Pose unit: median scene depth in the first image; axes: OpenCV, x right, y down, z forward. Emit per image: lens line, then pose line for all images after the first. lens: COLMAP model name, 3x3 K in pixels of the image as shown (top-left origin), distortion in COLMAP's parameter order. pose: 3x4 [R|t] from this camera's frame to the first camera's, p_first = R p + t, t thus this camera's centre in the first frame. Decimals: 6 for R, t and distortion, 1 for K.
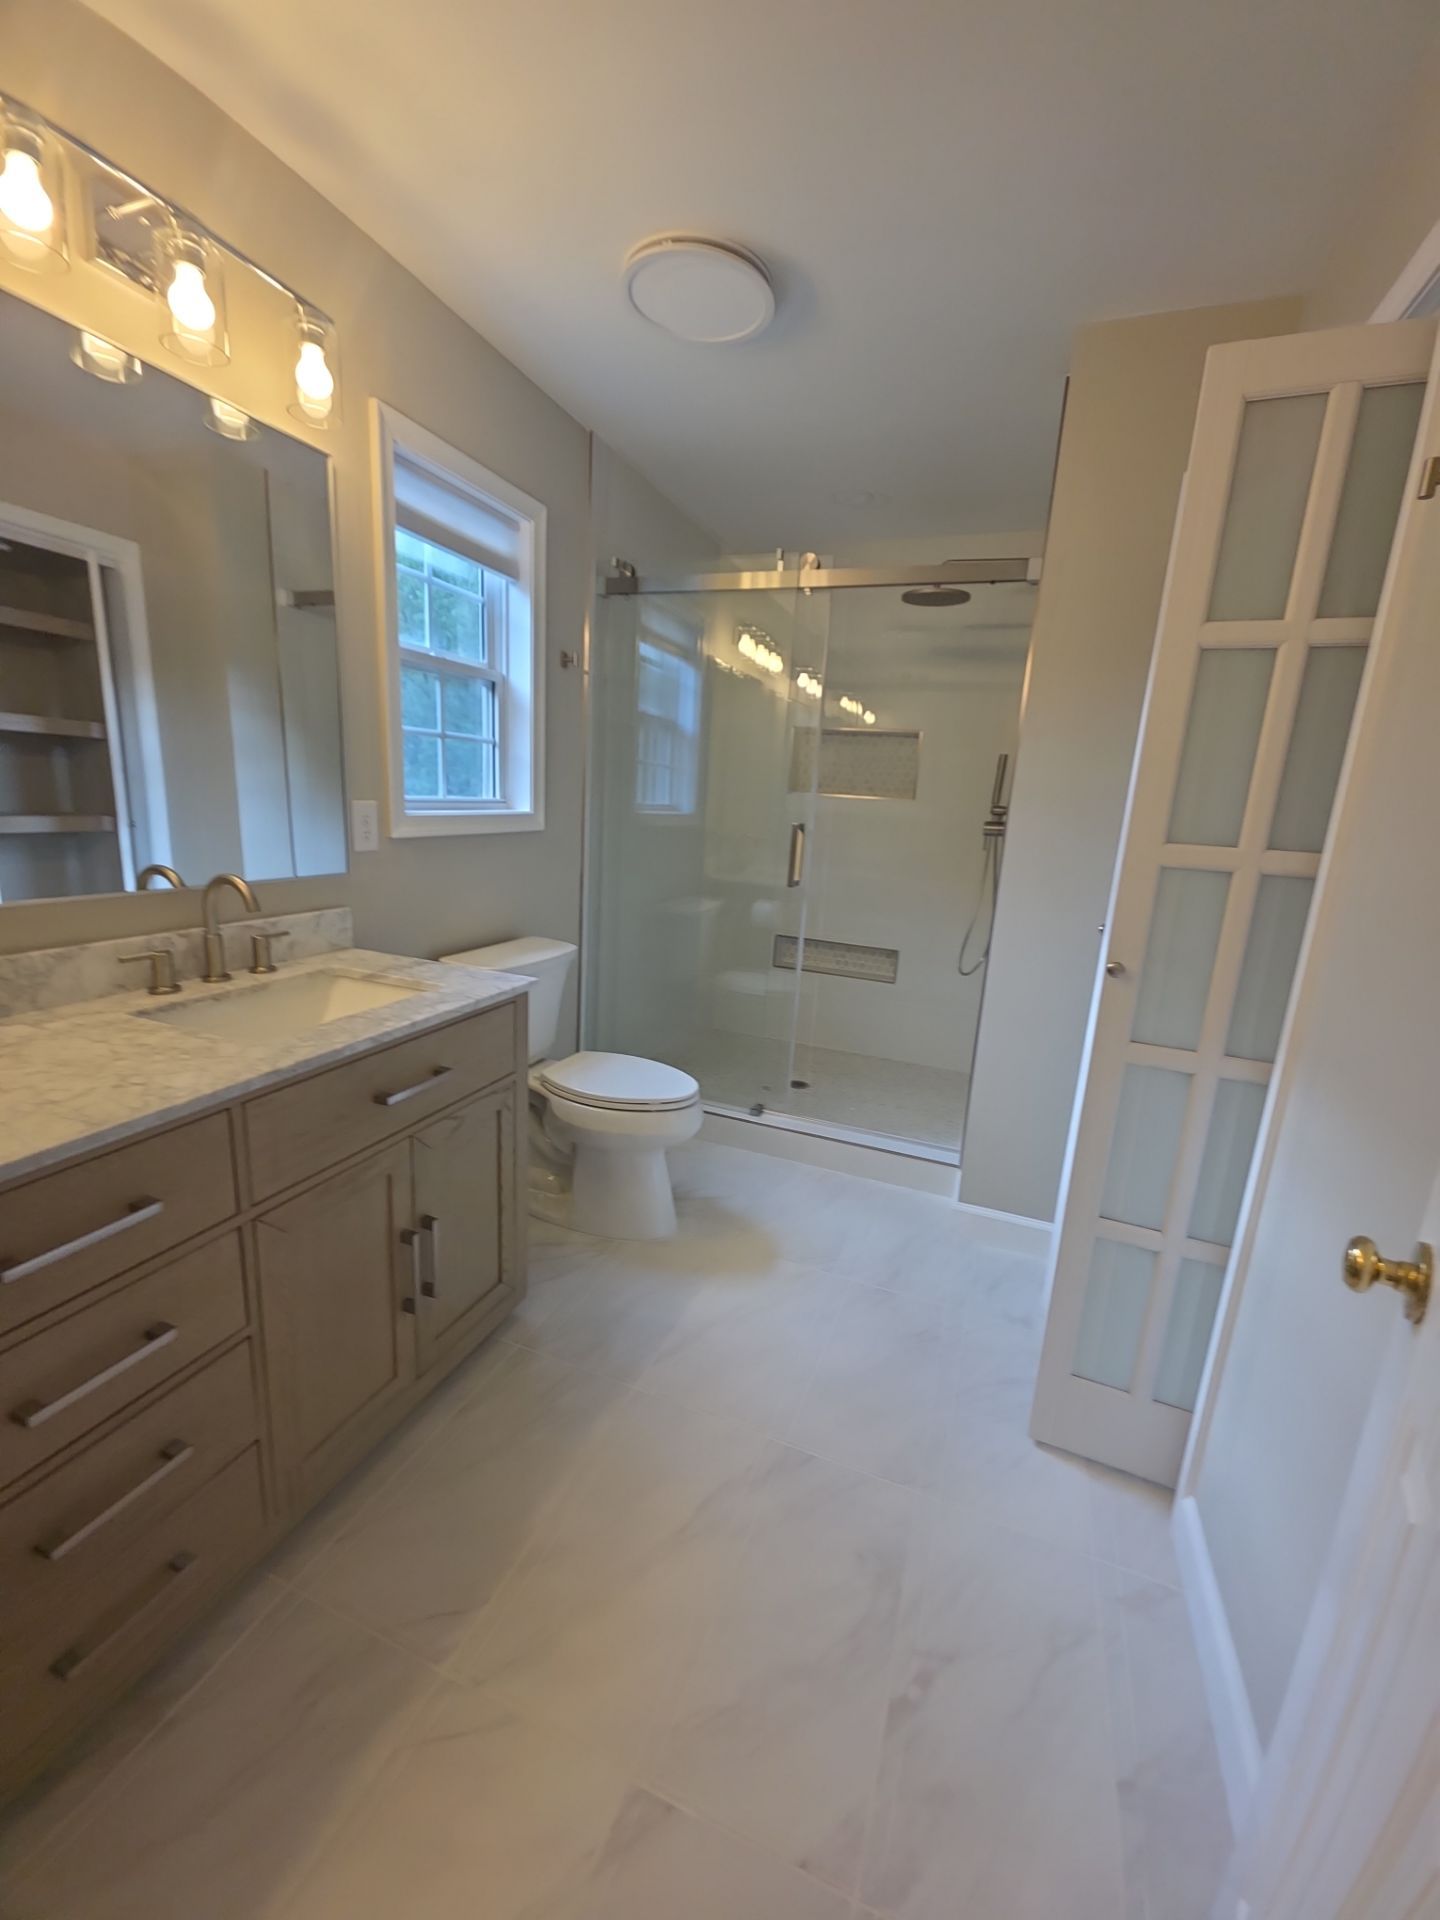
lens RADIAL K [[759.9, 0, 717.5], [0, 759.9, 961.9], [0, 0, 1]] dist [0.014237, -0.007492]
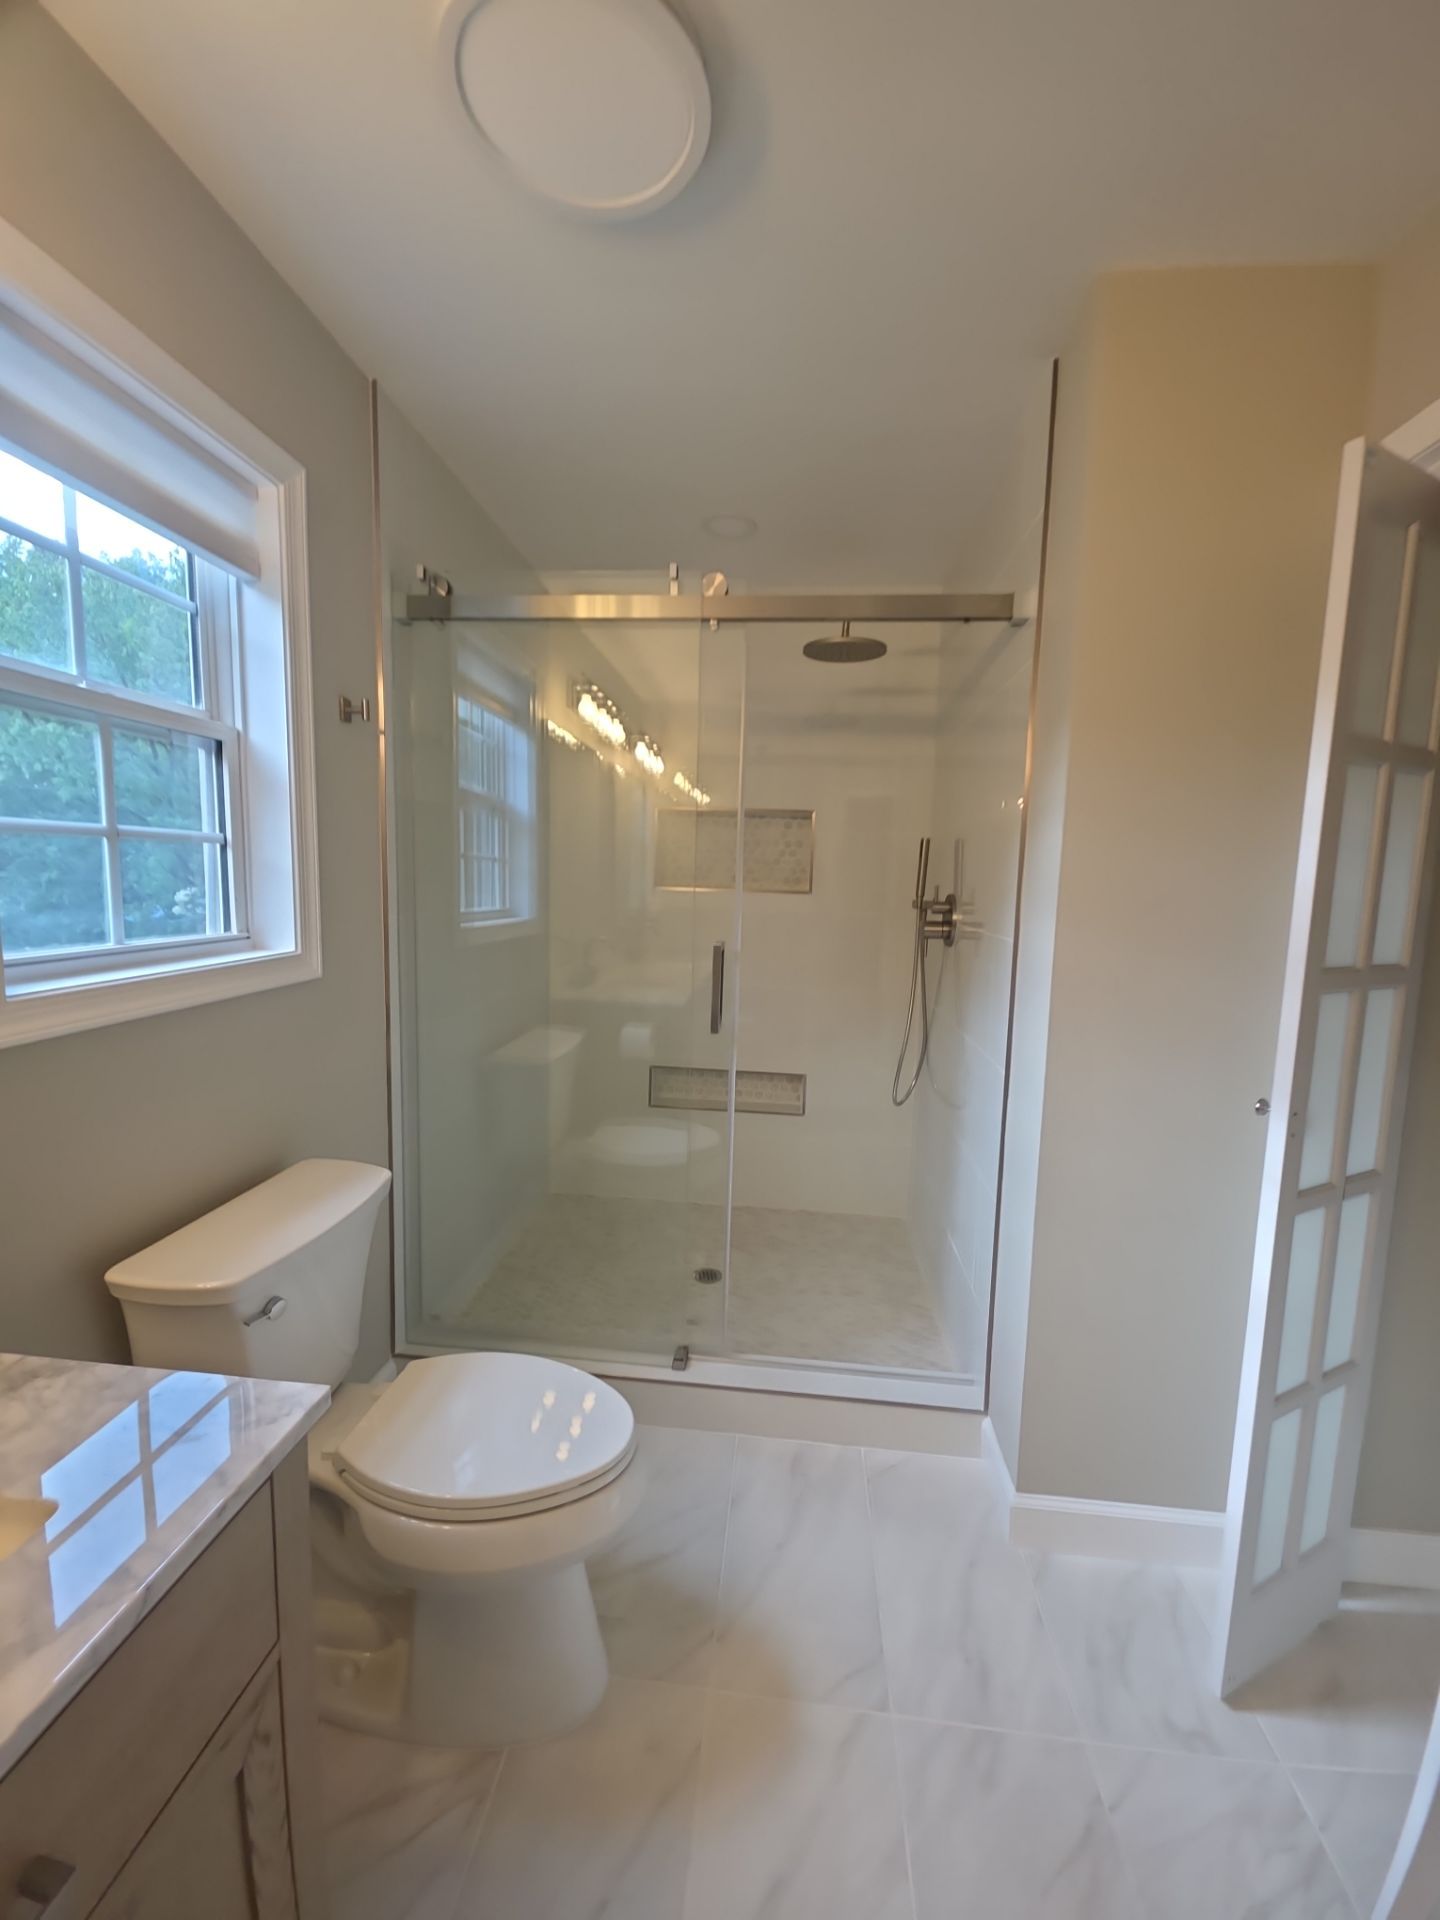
lens RADIAL K [[759.9, 0, 718.6], [0, 759.9, 961.6], [0, 0, 1]] dist [0.014237, -0.007492]
pose [[0.964002, -0.061583, 0.258667, -0.082520], [0.085904, 0.992774, -0.083788, -0.112855], [-0.251638, 0.102993, 0.962326, 0.345561]]
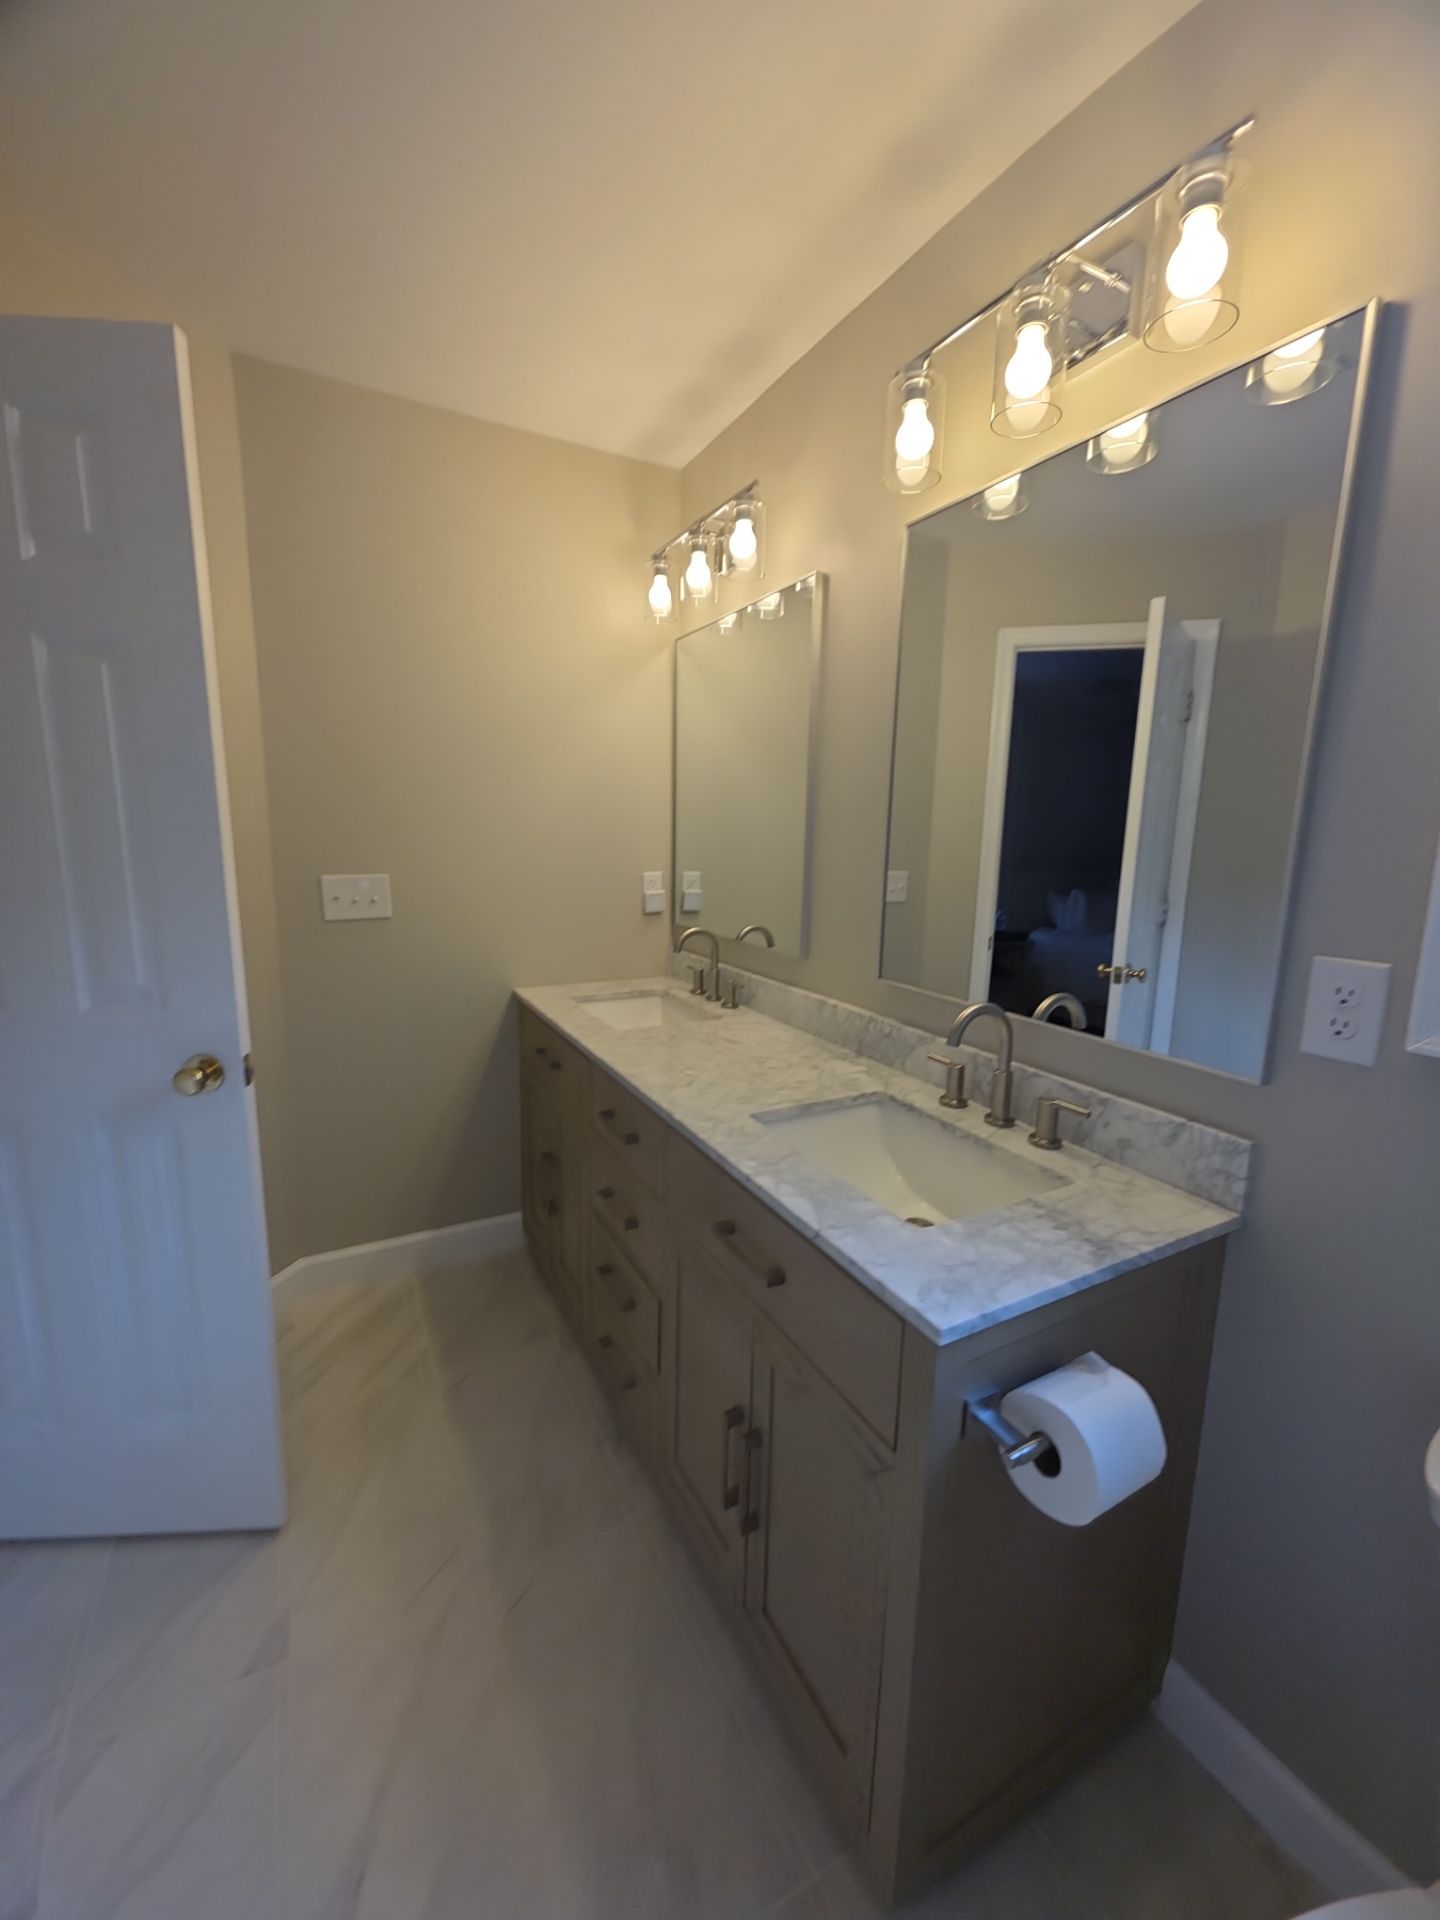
lens RADIAL K [[759.9, 0, 715.4], [0, 759.9, 962.7], [0, 0, 1]] dist [0.014237, -0.007492]
pose [[-0.650804, 0.053859, -0.757333, 0.127299], [-0.223374, 0.939752, 0.258785, -0.186700], [0.725644, 0.337586, -0.599564, 0.760749]]
